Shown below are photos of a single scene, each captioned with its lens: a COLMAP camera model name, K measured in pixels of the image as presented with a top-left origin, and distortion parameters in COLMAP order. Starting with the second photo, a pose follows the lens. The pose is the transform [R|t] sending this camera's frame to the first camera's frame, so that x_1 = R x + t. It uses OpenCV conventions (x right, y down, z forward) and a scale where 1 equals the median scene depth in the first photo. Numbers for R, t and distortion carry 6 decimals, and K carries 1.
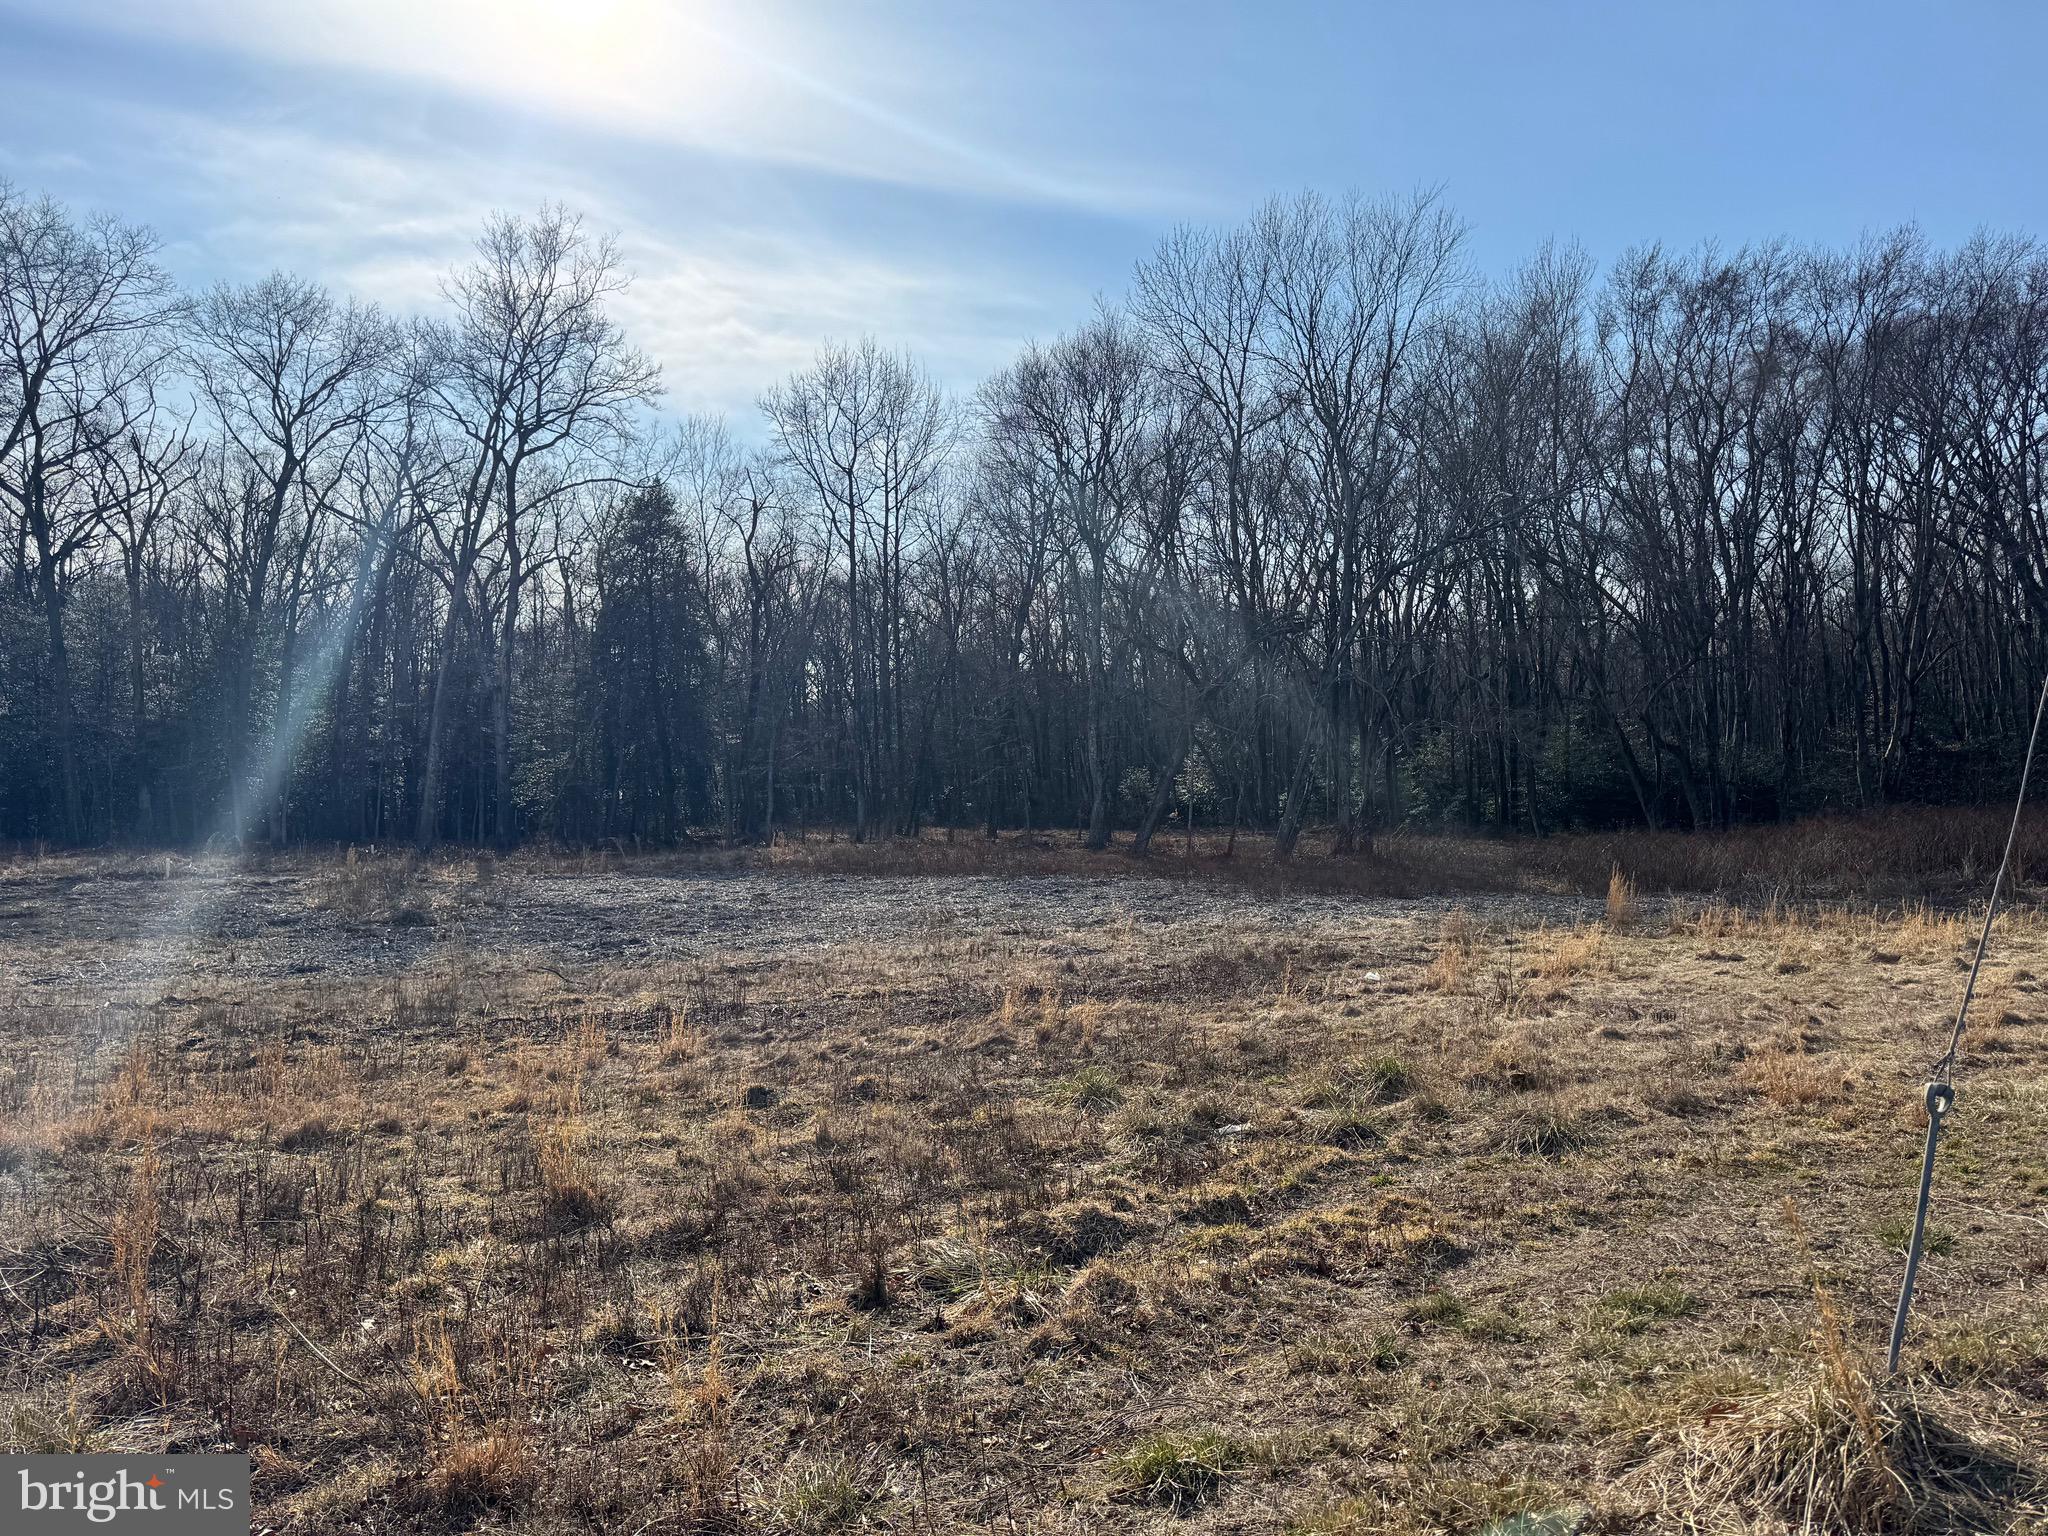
lens RADIAL K [[1432.9, 0, 1024.4], [0, 1432.9, 776.3], [0, 0, 1]] dist [0.058455, -0.073269]
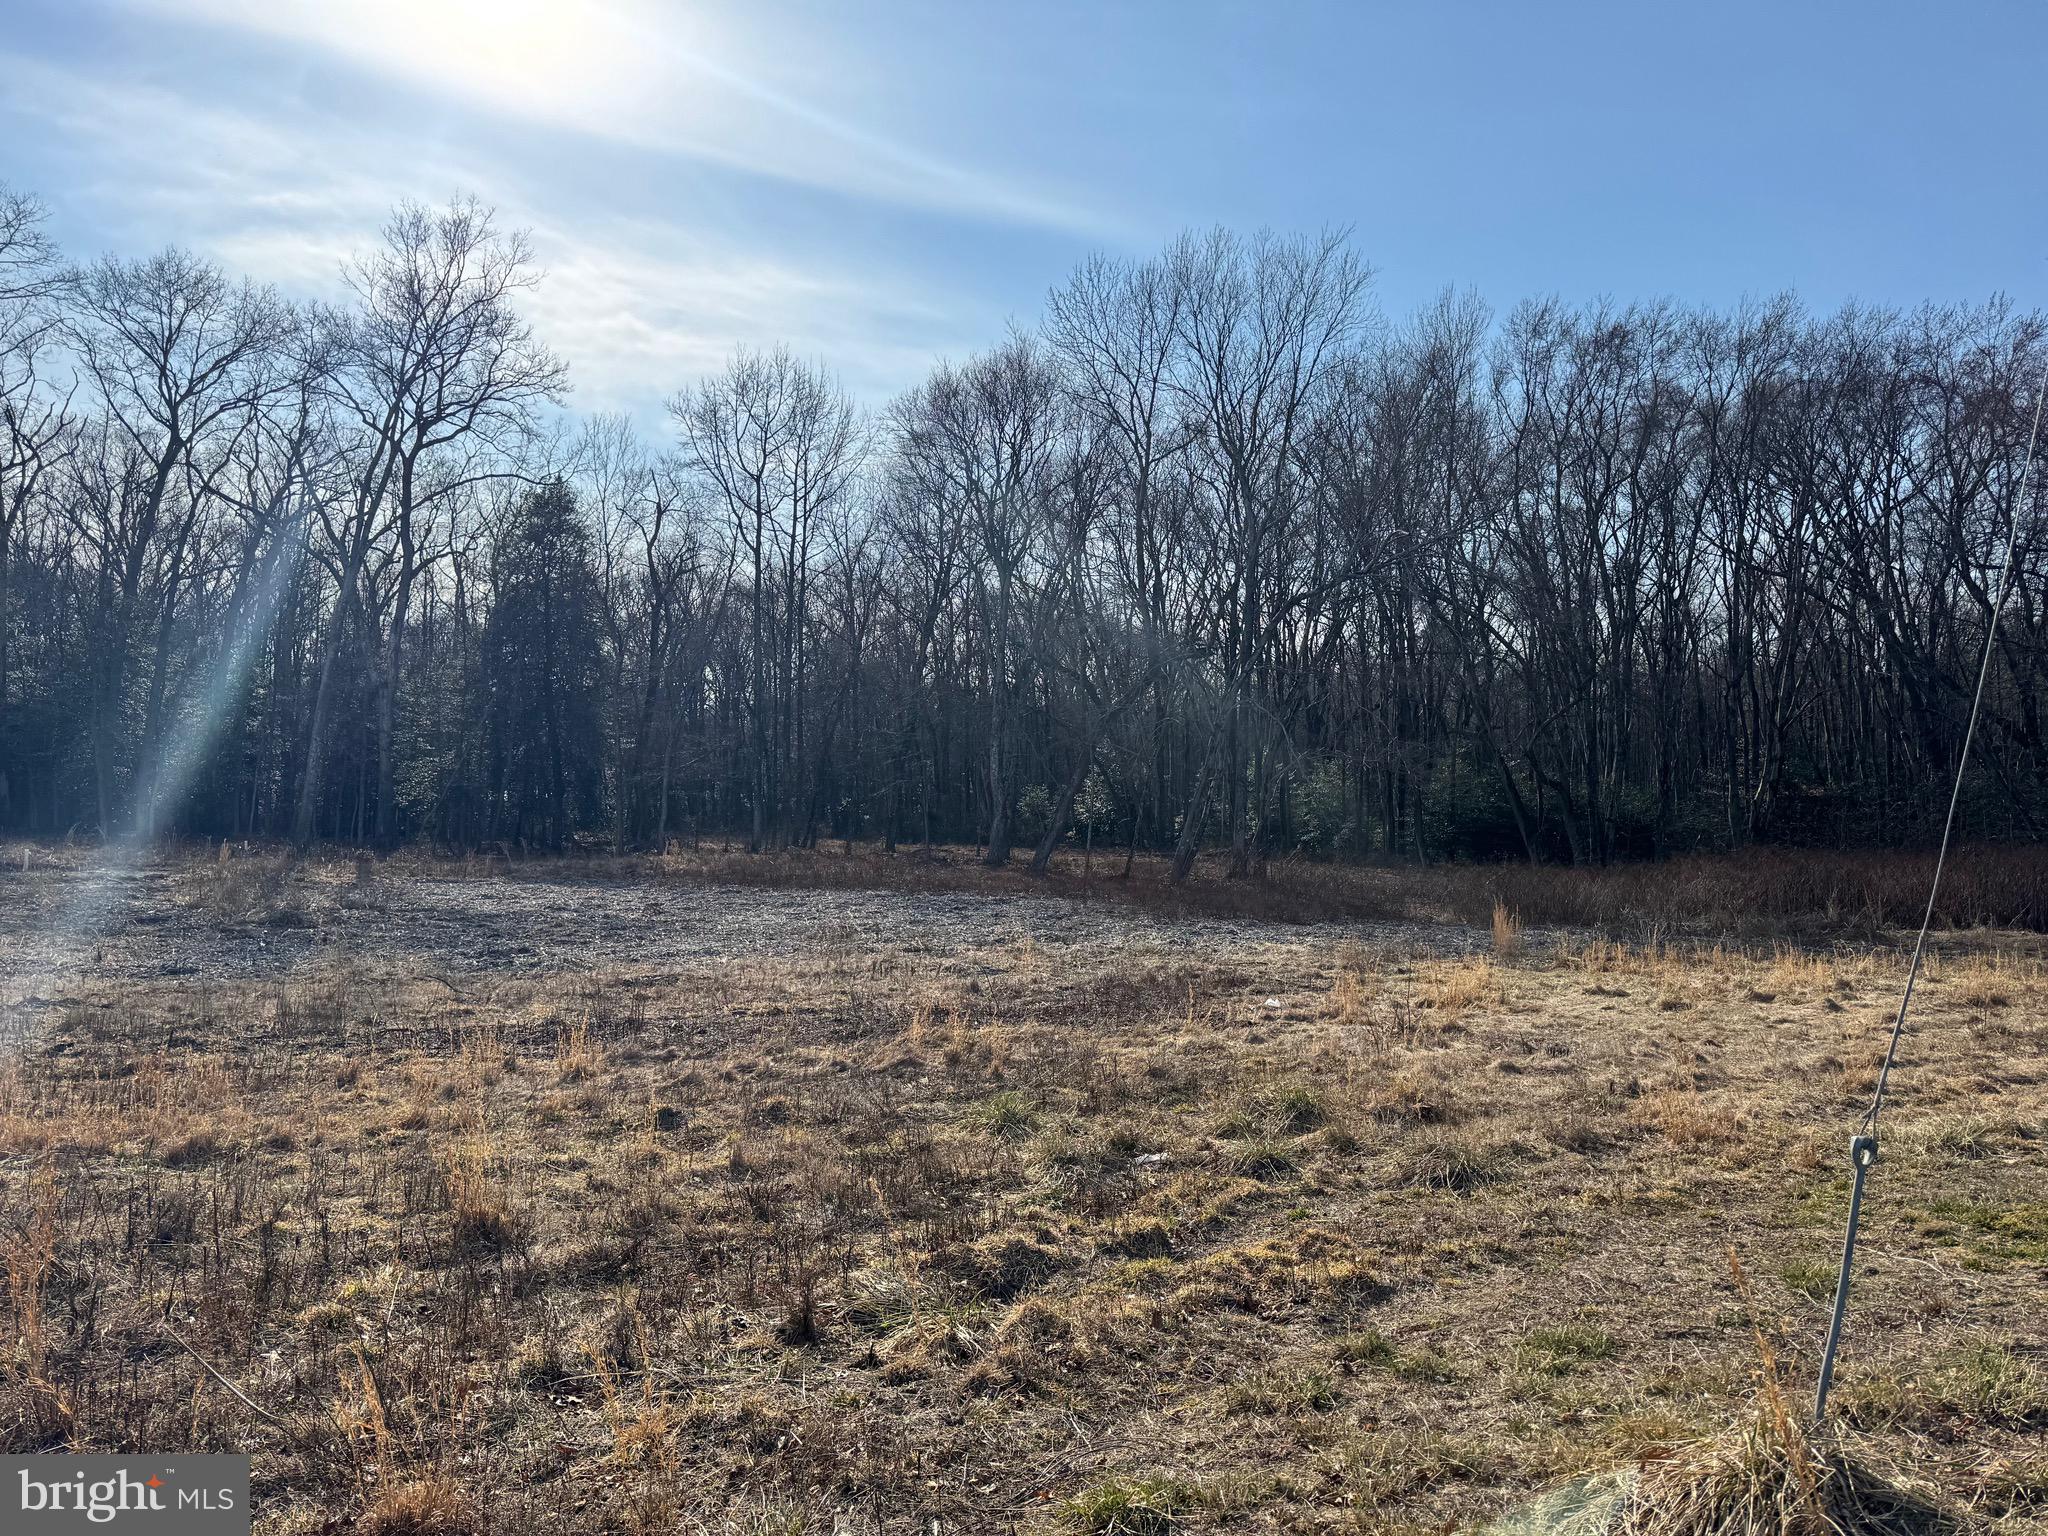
lens RADIAL K [[1432.9, 0, 1014.9], [0, 1432.9, 758.2], [0, 0, 1]] dist [0.058455, -0.073269]
pose [[0.997294, 0.033782, 0.065302, -0.003145], [-0.032259, 0.999186, -0.024230, -0.000873], [-0.066067, 0.022058, 0.997571, -0.000116]]
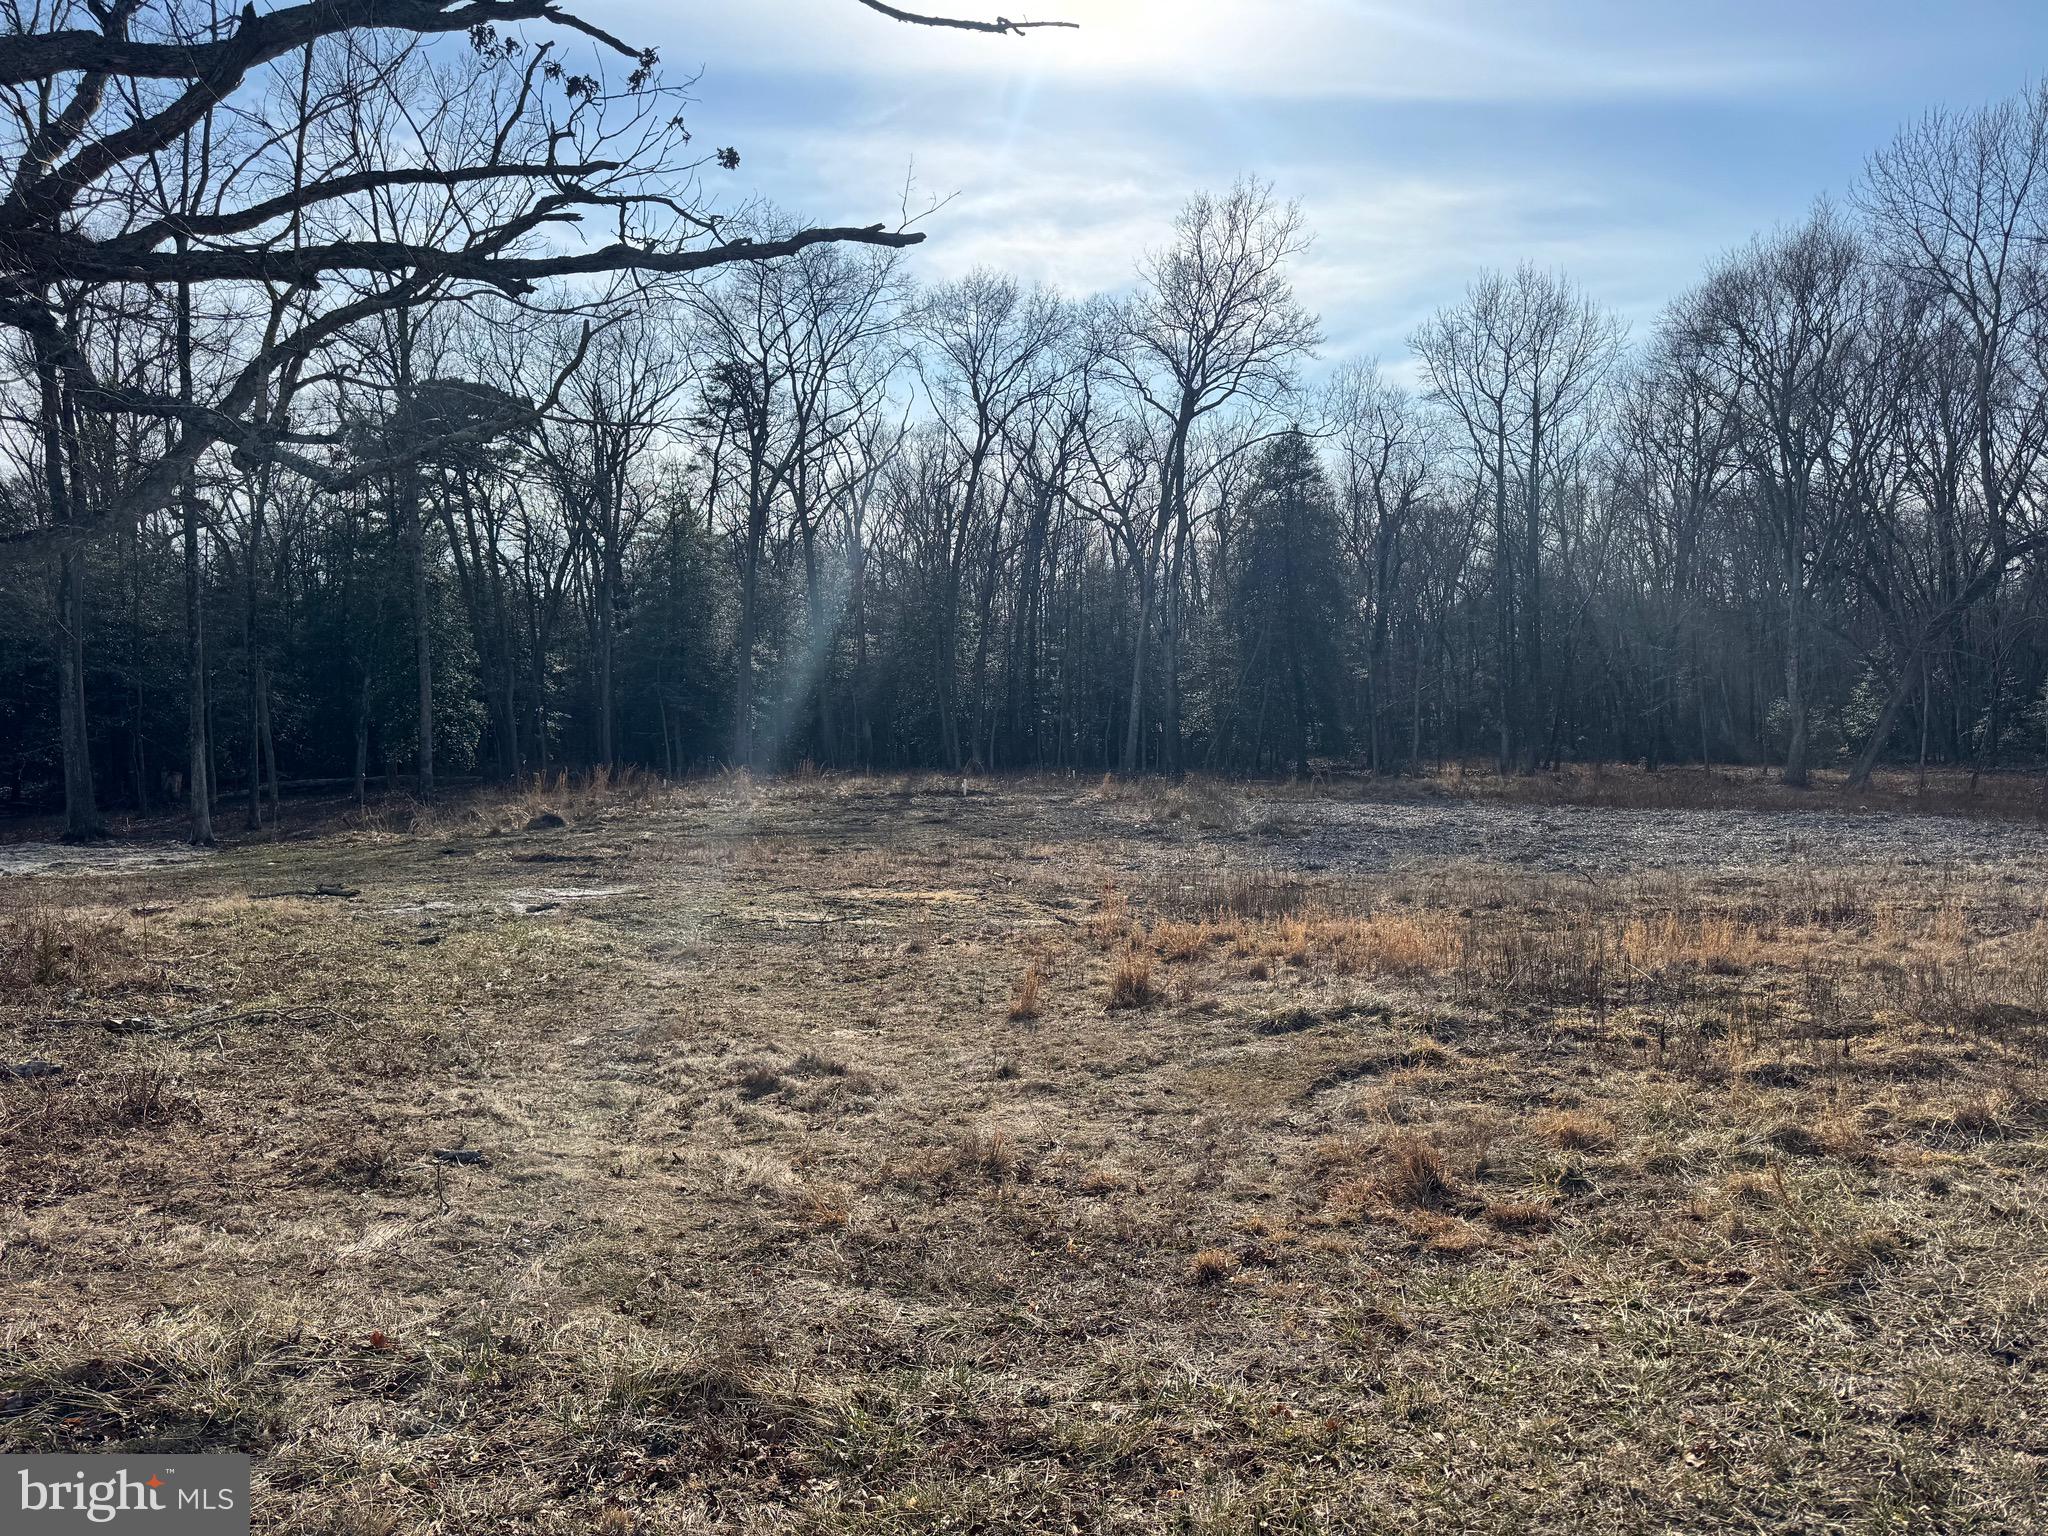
lens RADIAL K [[1432.9, 0, 1007.3], [0, 1432.9, 758.9], [0, 0, 1]] dist [0.058455, -0.073269]
pose [[0.935031, 0.007766, -0.354482, -0.103086], [0.004466, 0.999423, 0.033674, 0.000167], [0.354539, -0.033070, 0.934456, -0.078001]]
